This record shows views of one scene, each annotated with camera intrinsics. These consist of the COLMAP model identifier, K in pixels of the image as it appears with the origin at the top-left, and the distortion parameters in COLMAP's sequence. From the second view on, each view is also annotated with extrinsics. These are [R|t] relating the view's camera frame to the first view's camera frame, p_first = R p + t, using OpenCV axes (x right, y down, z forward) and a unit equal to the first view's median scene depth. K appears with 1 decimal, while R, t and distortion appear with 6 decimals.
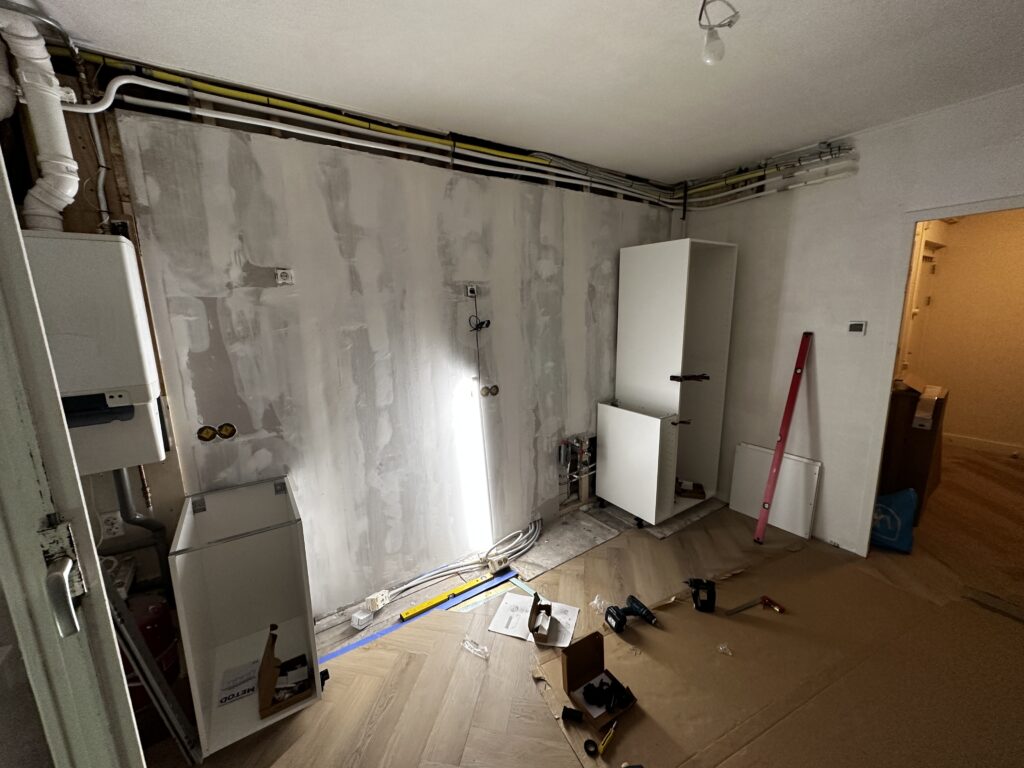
lens RADIAL K [[408.2, 0, 511.9], [0, 408.2, 381.6], [0, 0, 1]] dist [-0.000679, 0.000901]
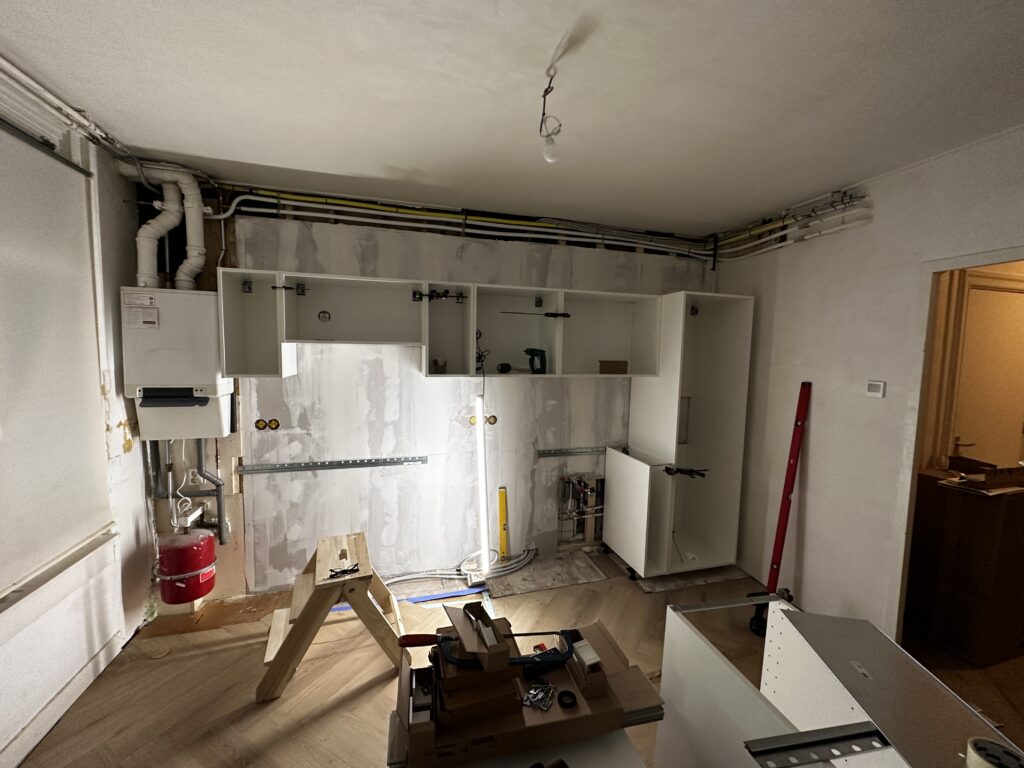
lens RADIAL K [[408.2, 0, 512.3], [0, 408.2, 381.4], [0, 0, 1]] dist [-0.000679, 0.000901]
pose [[0.946964, 0.068898, -0.313866, 0.394594], [-0.101762, 0.990771, -0.089540, 0.012076], [0.304800, 0.116730, 0.945236, -0.075197]]
